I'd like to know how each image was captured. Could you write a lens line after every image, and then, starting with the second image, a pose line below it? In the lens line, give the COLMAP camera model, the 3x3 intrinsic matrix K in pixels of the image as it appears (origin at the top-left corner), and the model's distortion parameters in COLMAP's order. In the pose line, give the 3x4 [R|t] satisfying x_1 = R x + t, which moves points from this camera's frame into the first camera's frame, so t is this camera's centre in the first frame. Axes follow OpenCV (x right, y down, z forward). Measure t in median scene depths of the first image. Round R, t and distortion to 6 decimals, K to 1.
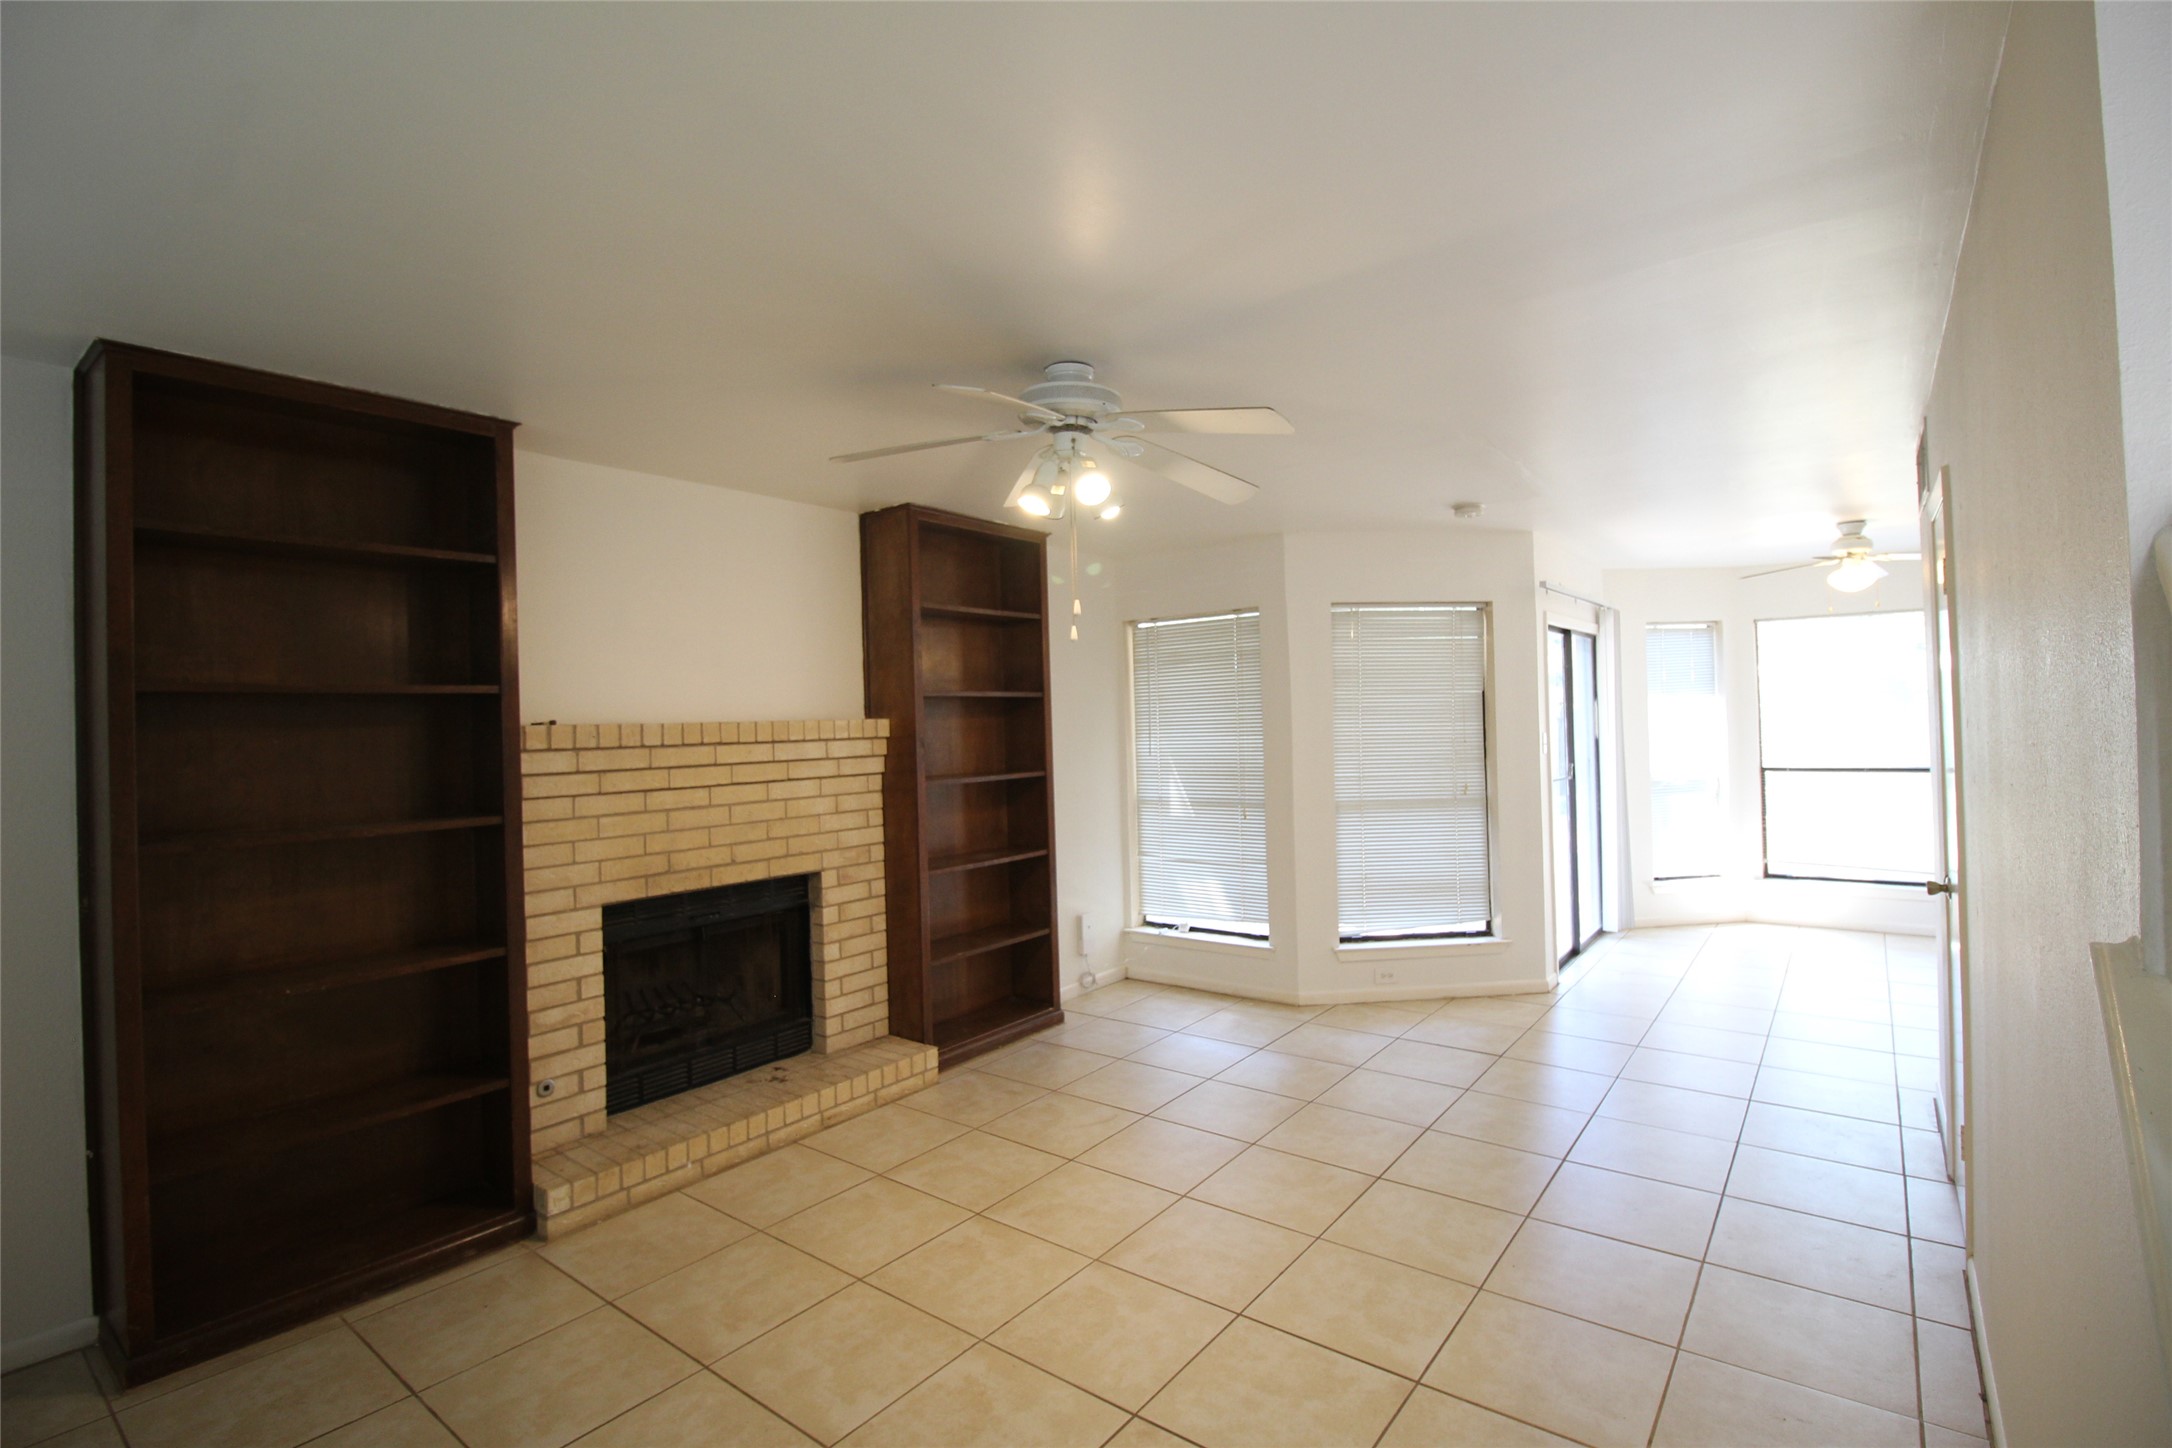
lens RADIAL K [[1003.5, 0, 1090.1], [0, 1003.5, 717.7], [0, 0, 1]] dist [-0.009963, -0.008951]
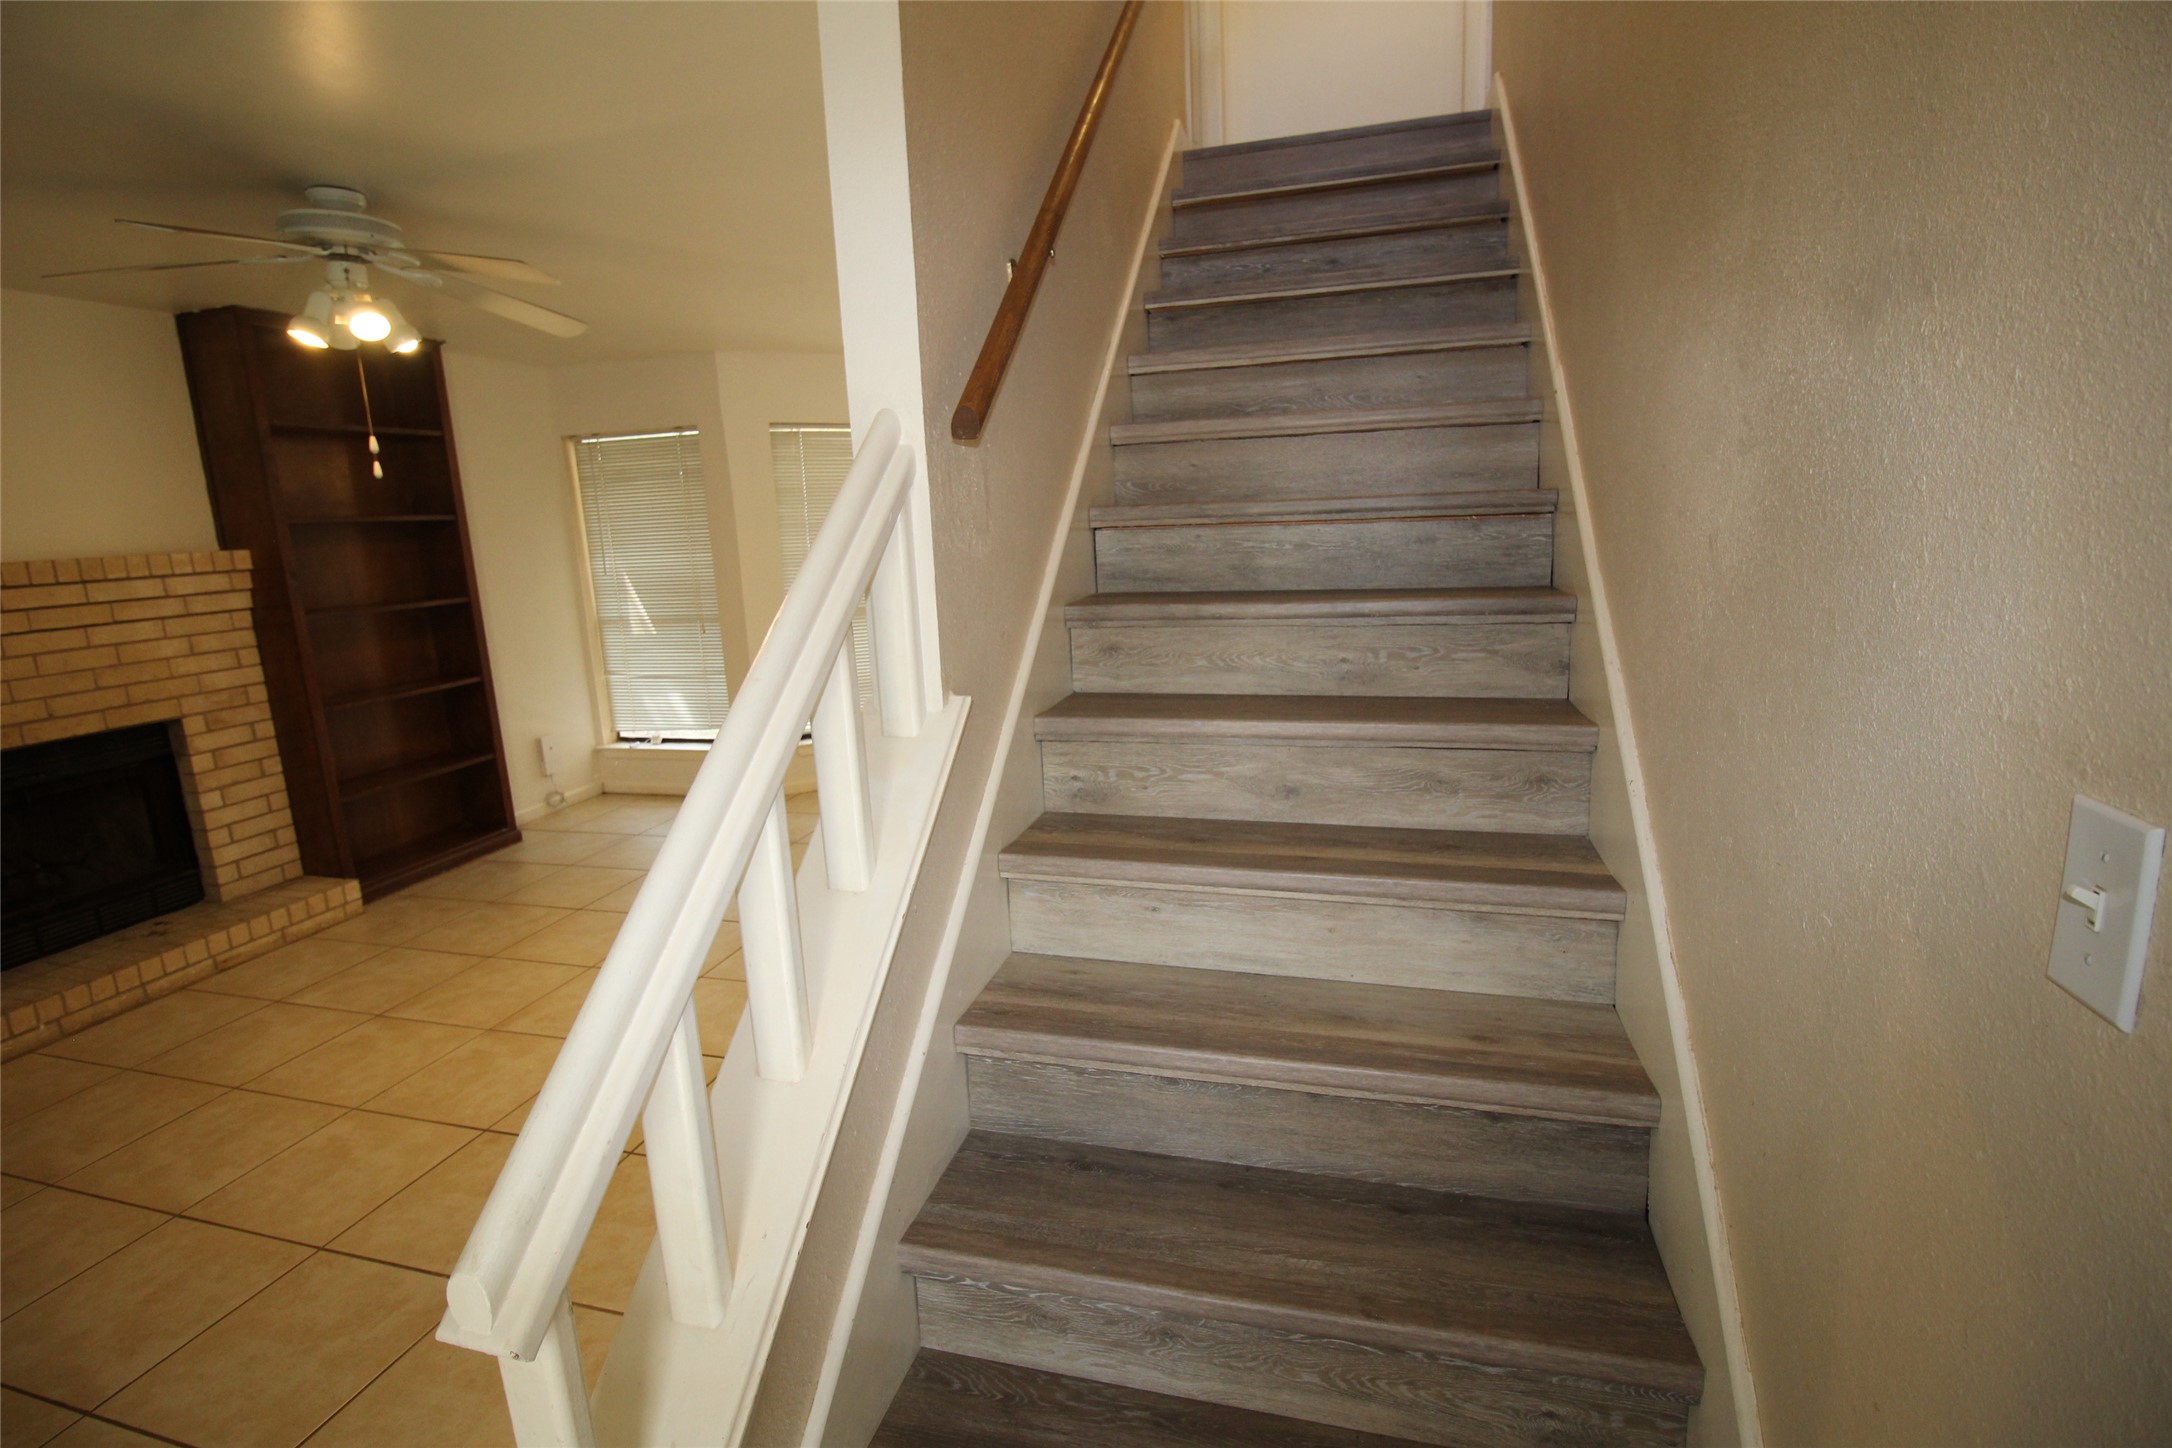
lens RADIAL K [[1003.5, 0, 1096.0], [0, 1003.5, 718.8], [0, 0, 1]] dist [-0.009963, -0.008951]
pose [[0.920594, -0.088422, 0.380380, 0.164268], [0.013236, 0.980535, 0.195899, -0.015238], [-0.390298, -0.175308, 0.903844, -0.164333]]
